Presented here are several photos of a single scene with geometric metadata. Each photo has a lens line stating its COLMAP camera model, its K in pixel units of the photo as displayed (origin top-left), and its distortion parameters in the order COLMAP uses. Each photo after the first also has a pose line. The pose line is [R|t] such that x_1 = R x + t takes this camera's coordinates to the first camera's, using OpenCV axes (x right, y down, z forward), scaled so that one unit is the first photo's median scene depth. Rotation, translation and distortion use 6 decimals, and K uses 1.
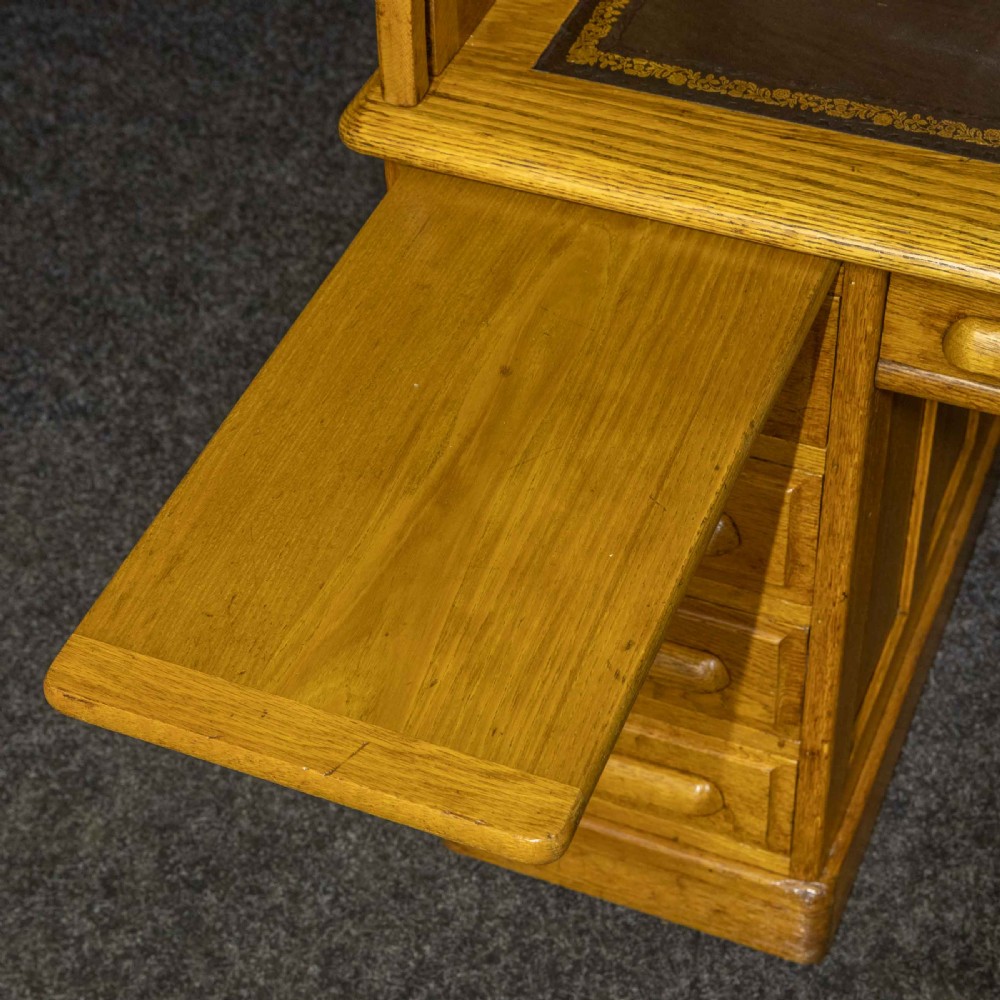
lens RADIAL K [[2077.5, 0, 523.9], [0, 2077.5, 501.9], [0, 0, 1]] dist [0.082859, -0.230652]
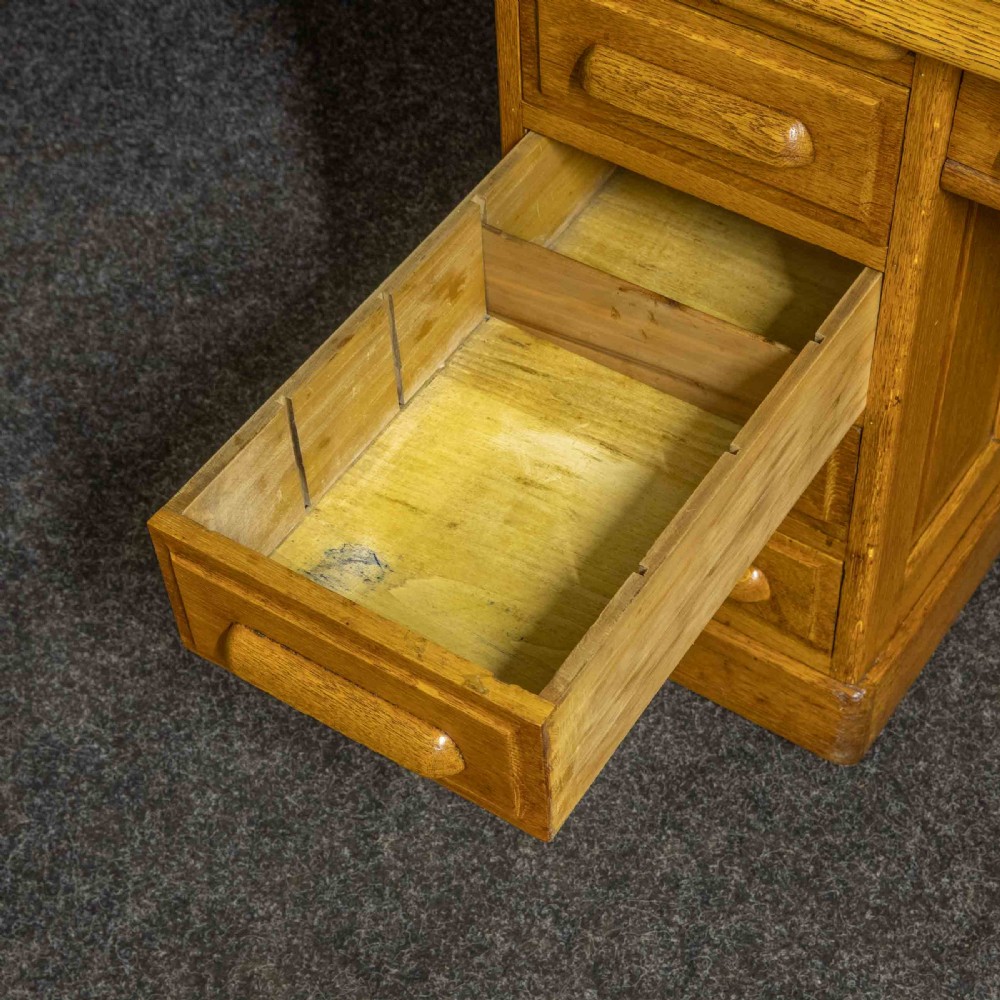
lens RADIAL K [[2077.5, 0, 523.9], [0, 2077.5, 501.9], [0, 0, 1]] dist [0.082859, -0.230652]
pose [[0.979809, 0.154811, -0.126522, 0.125509], [-0.142662, 0.984700, 0.100066, 0.020964], [0.140077, -0.079996, 0.986904, -0.016499]]
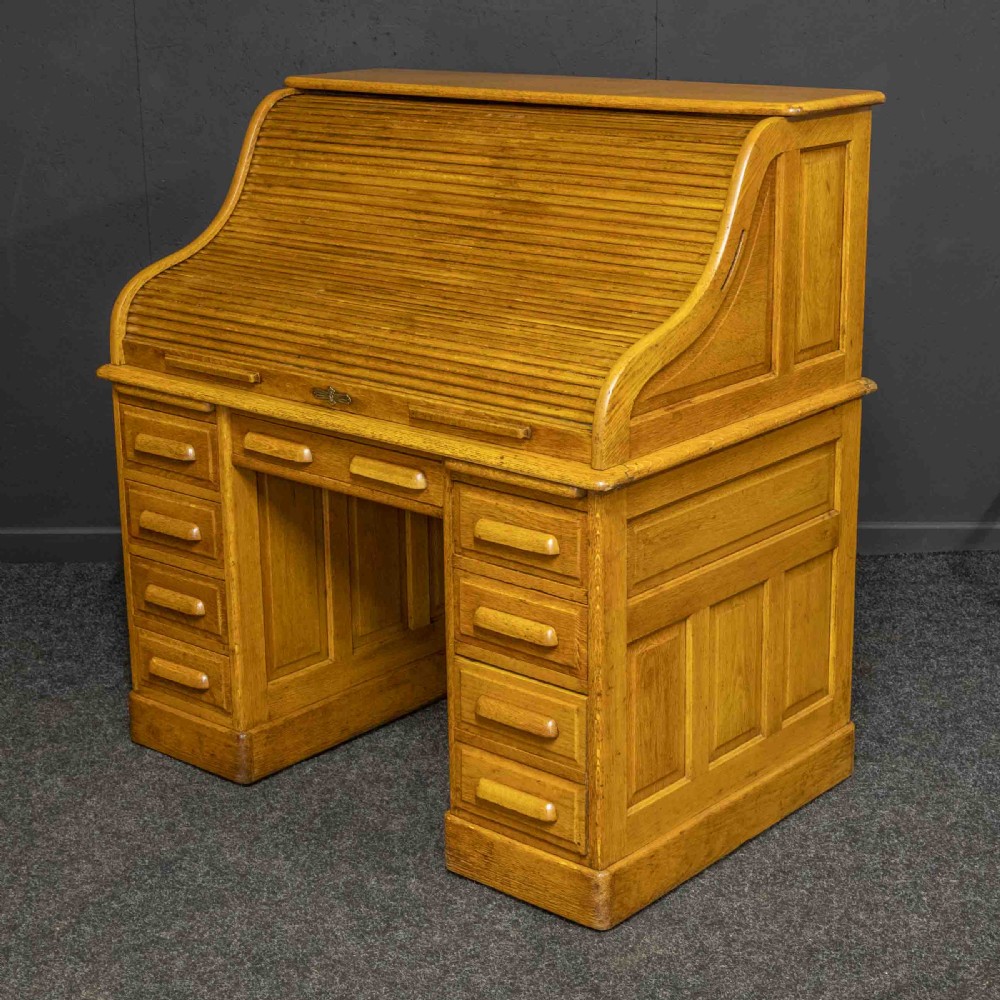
lens RADIAL K [[1941.8, 0, 500.5], [0, 1941.8, 476.9], [0, 0, 1]] dist [-0.022843, -0.056768]
pose [[0.944476, 0.103600, -0.311820, 1.386177], [-0.243151, 0.858660, -0.451199, 1.104819], [0.221003, 0.501966, 0.836174, -1.184908]]
